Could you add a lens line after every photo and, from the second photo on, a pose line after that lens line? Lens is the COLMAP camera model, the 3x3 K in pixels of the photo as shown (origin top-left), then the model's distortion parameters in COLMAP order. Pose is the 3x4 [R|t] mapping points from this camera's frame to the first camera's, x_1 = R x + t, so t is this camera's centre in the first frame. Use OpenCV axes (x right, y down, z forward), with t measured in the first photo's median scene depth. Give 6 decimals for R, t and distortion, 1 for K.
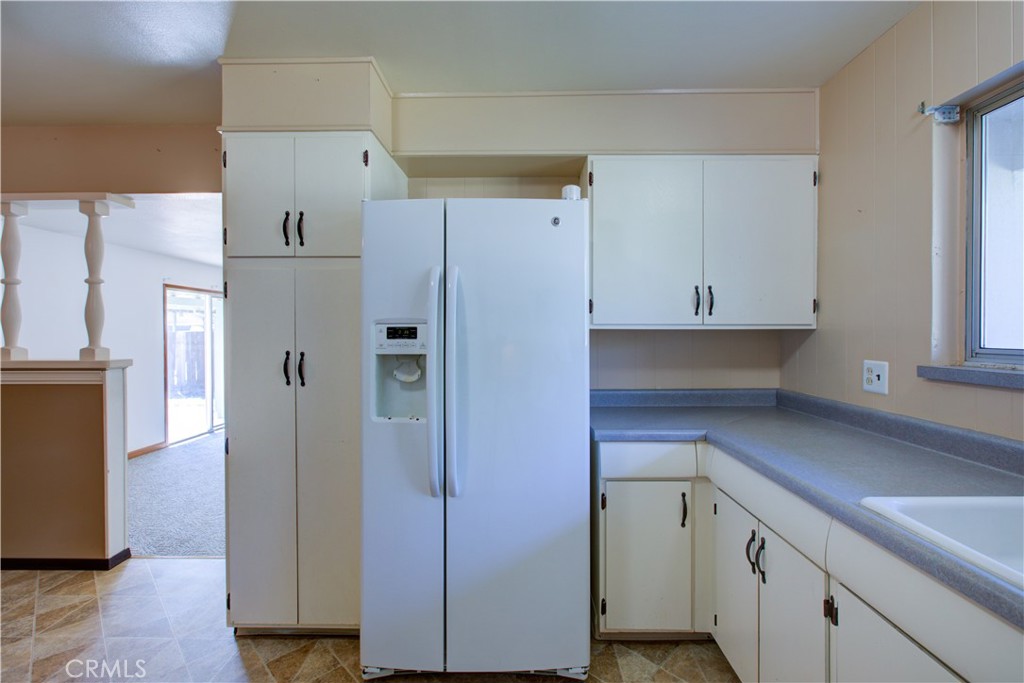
lens RADIAL K [[473.7, 0, 521.7], [0, 473.7, 334.7], [0, 0, 1]] dist [-0.013602, 0.006854]
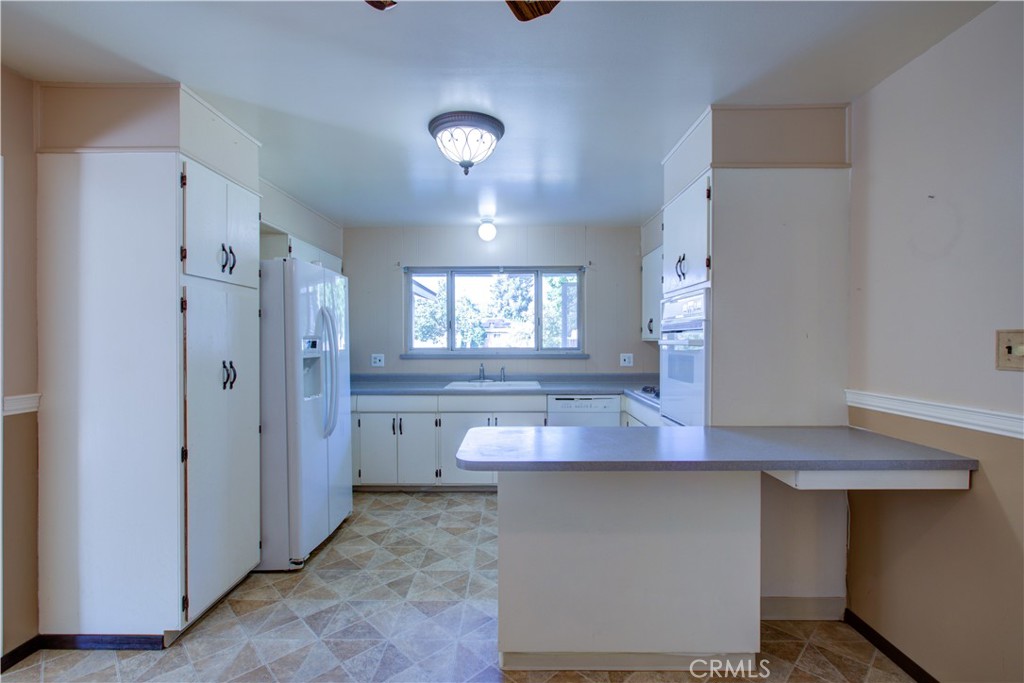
lens RADIAL K [[473.7, 0, 493.3], [0, 473.7, 339.2], [0, 0, 1]] dist [-0.013602, 0.006854]
pose [[0.036872, 0.003454, 0.999314, -1.879609], [0.009019, 0.999952, -0.003789, -0.009964], [-0.999279, 0.009152, 0.036839, 0.308598]]
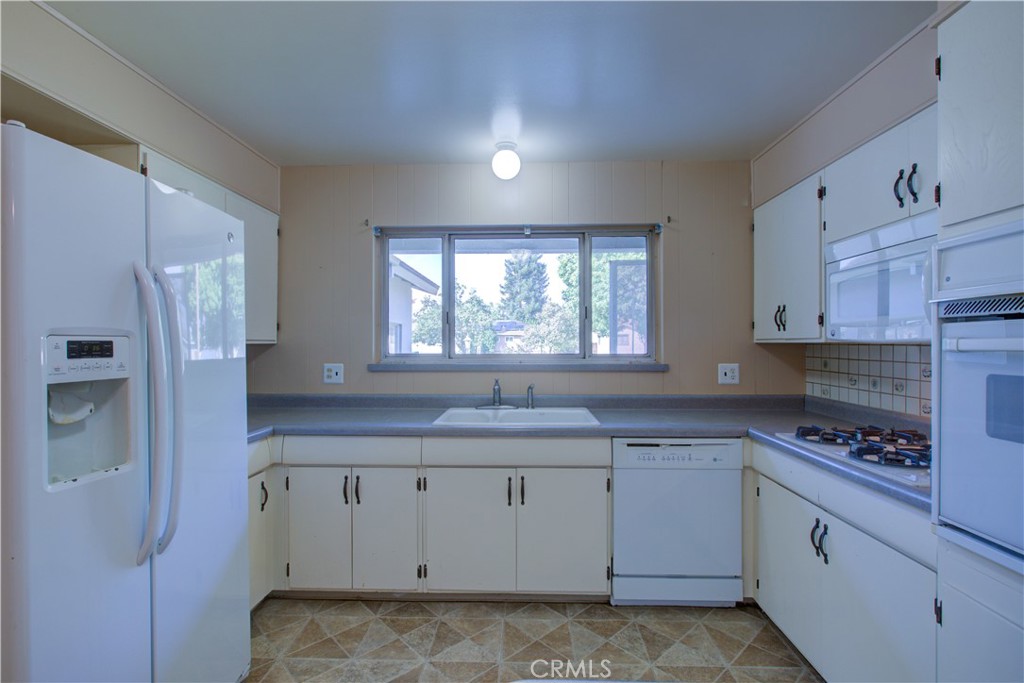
lens RADIAL K [[473.7, 0, 506.1], [0, 473.7, 341.4], [0, 0, 1]] dist [-0.013602, 0.006854]
pose [[0.032944, 0.006205, 0.999438, -0.904144], [0.008378, 0.999944, -0.006484, -0.005674], [-0.999422, 0.008587, 0.032890, 0.381924]]
